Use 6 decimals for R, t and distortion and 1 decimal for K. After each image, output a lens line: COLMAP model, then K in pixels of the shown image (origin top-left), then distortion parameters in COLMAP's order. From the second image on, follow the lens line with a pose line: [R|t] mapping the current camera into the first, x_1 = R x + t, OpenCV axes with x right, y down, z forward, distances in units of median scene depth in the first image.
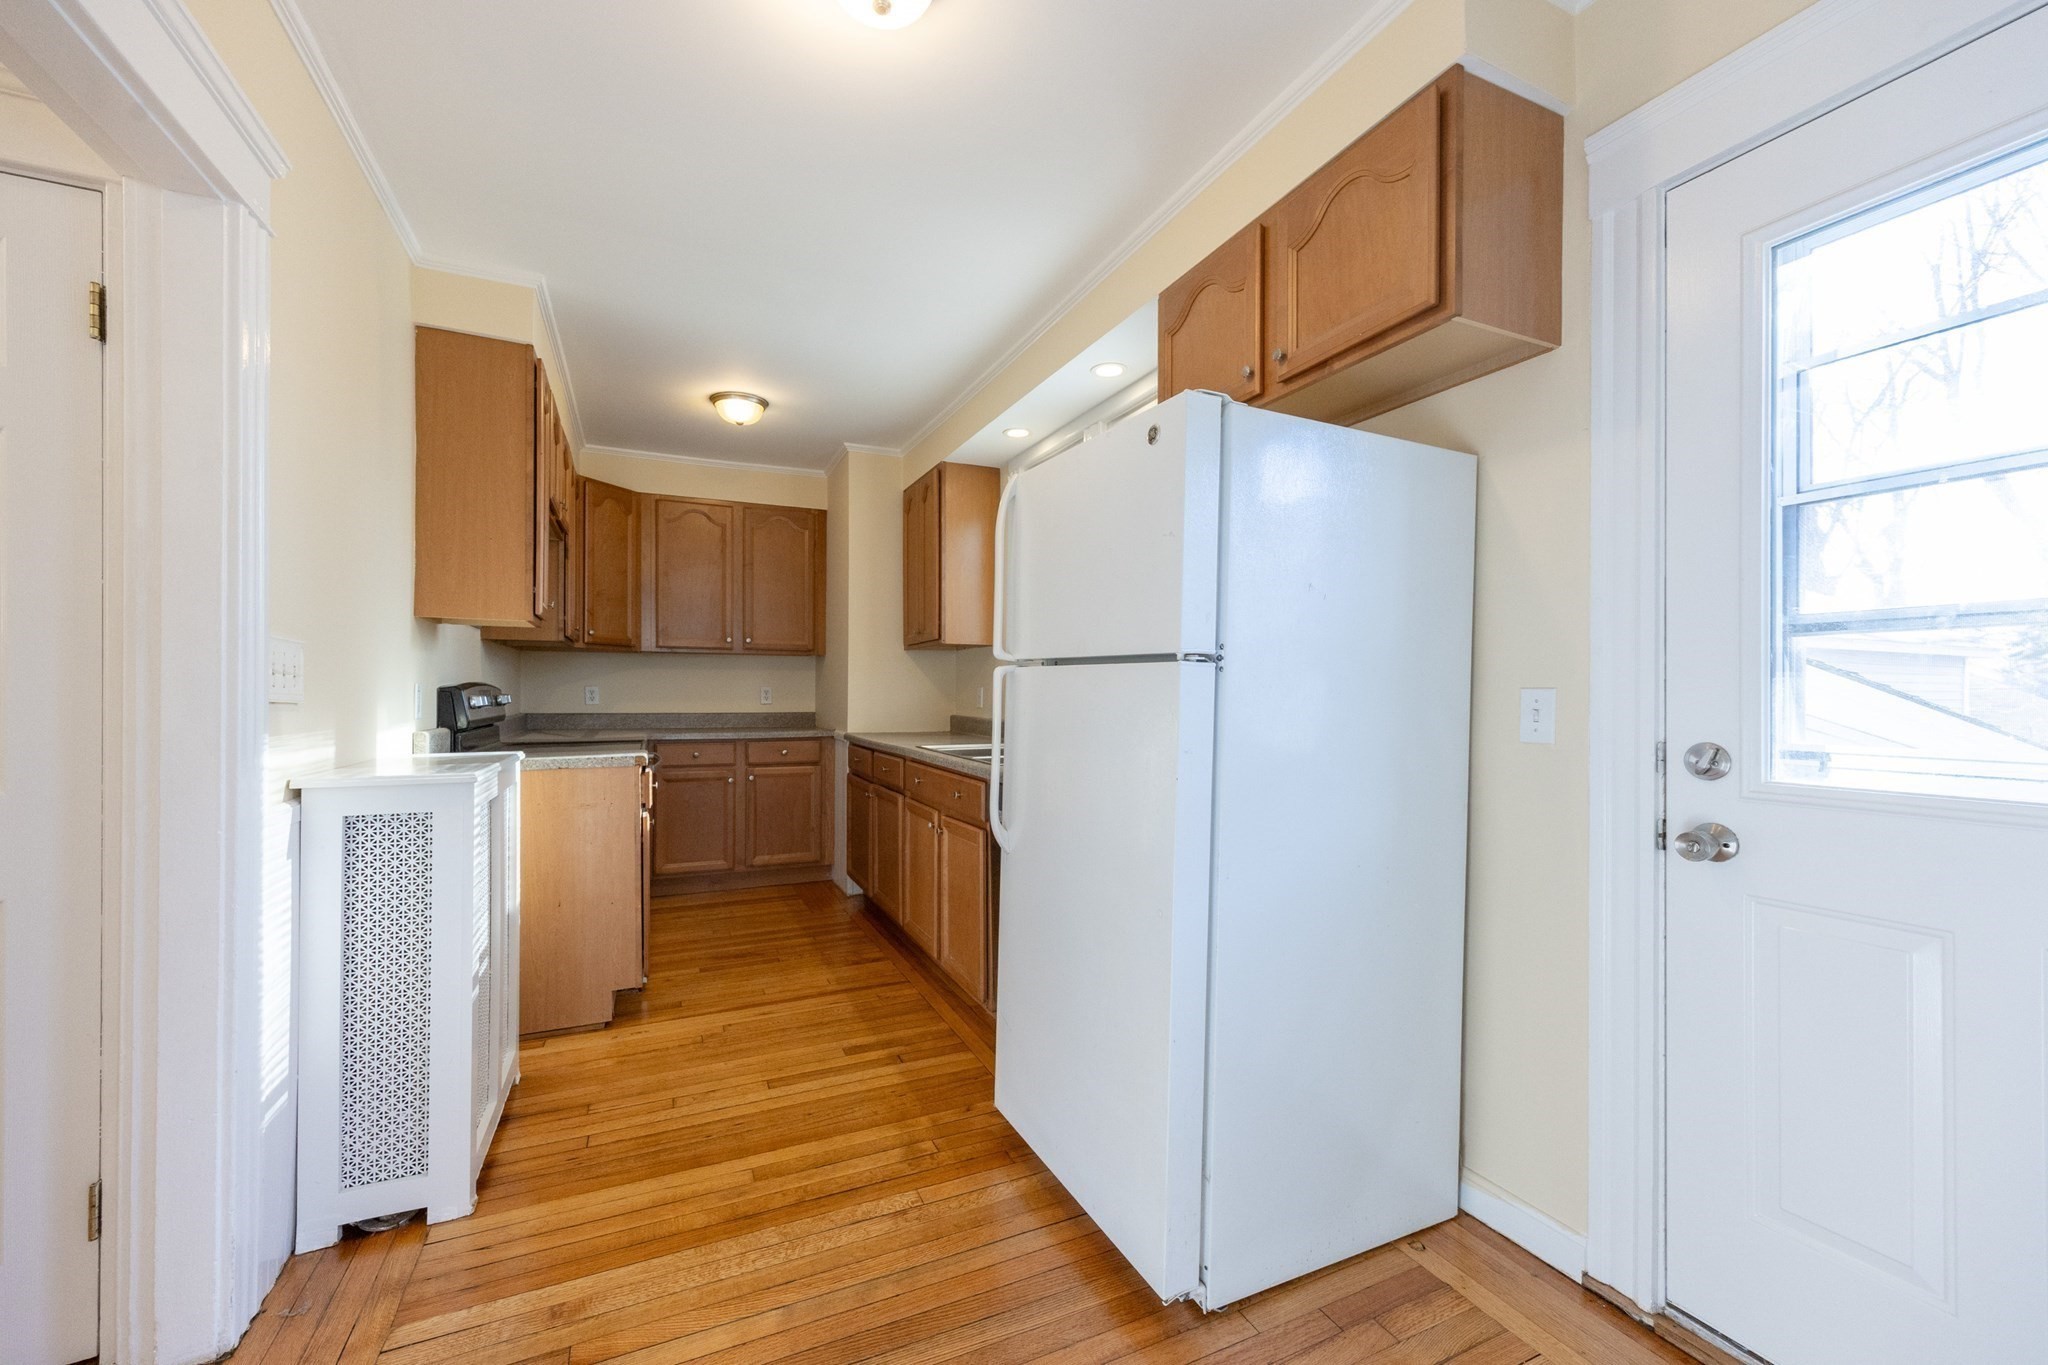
lens RADIAL K [[876.0, 0, 1112.3], [0, 876.0, 692.9], [0, 0, 1]] dist [-0.003016, -0.000113]
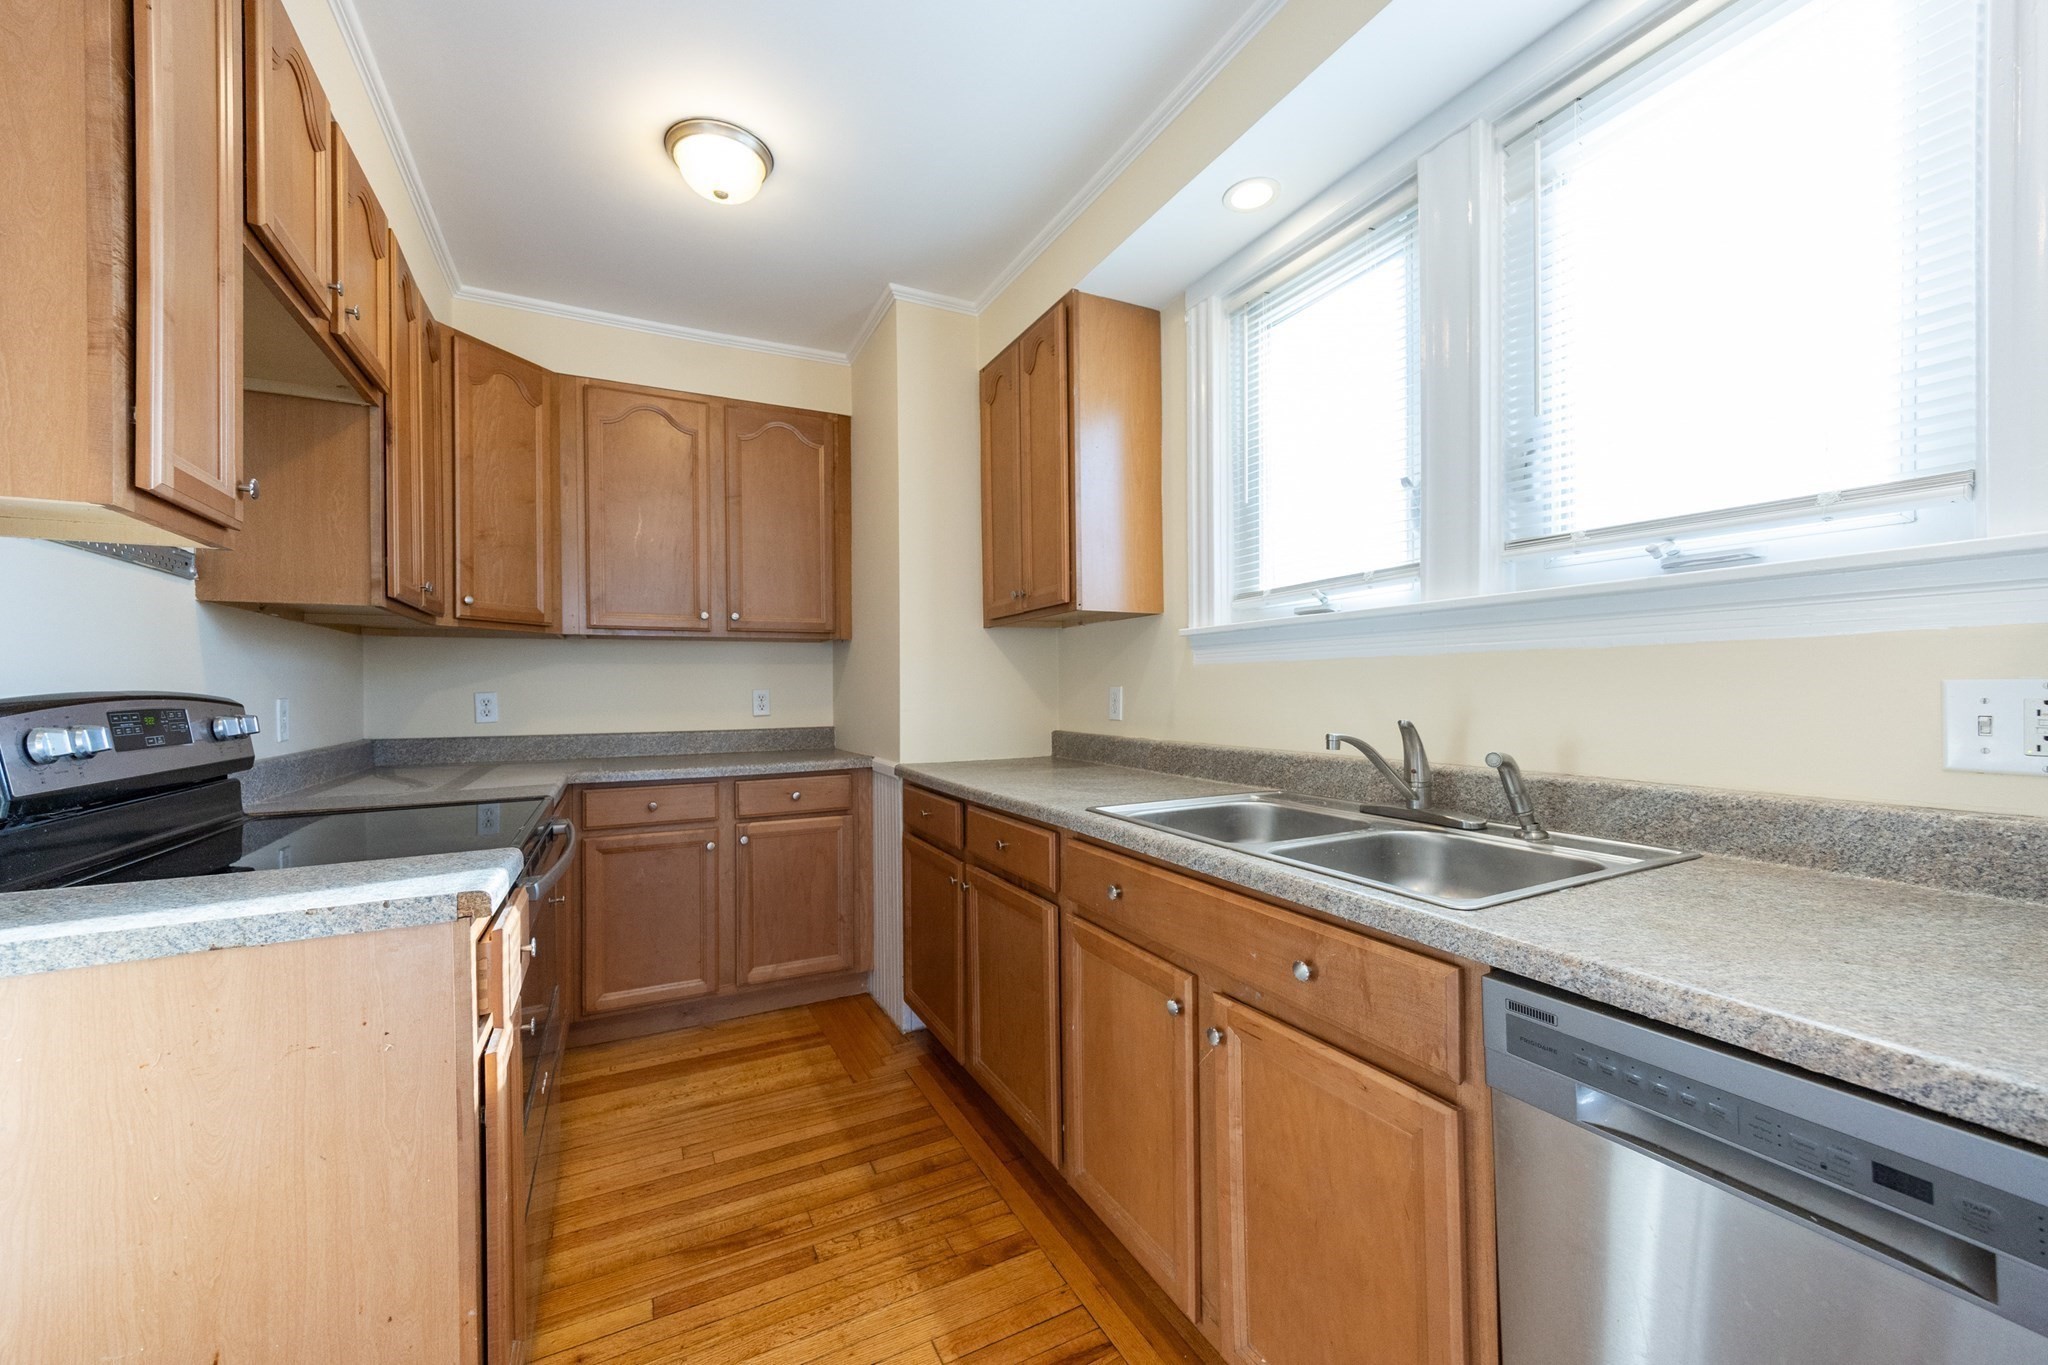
lens RADIAL K [[783.3, 0, 1019.6], [0, 783.3, 687.3], [0, 0, 1]] dist [-0.001045, 0.000276]
pose [[0.999537, -0.013110, -0.027442, -0.206081], [0.013058, 0.999913, -0.002100, -0.005683], [0.027467, 0.001741, 0.999621, 0.464887]]
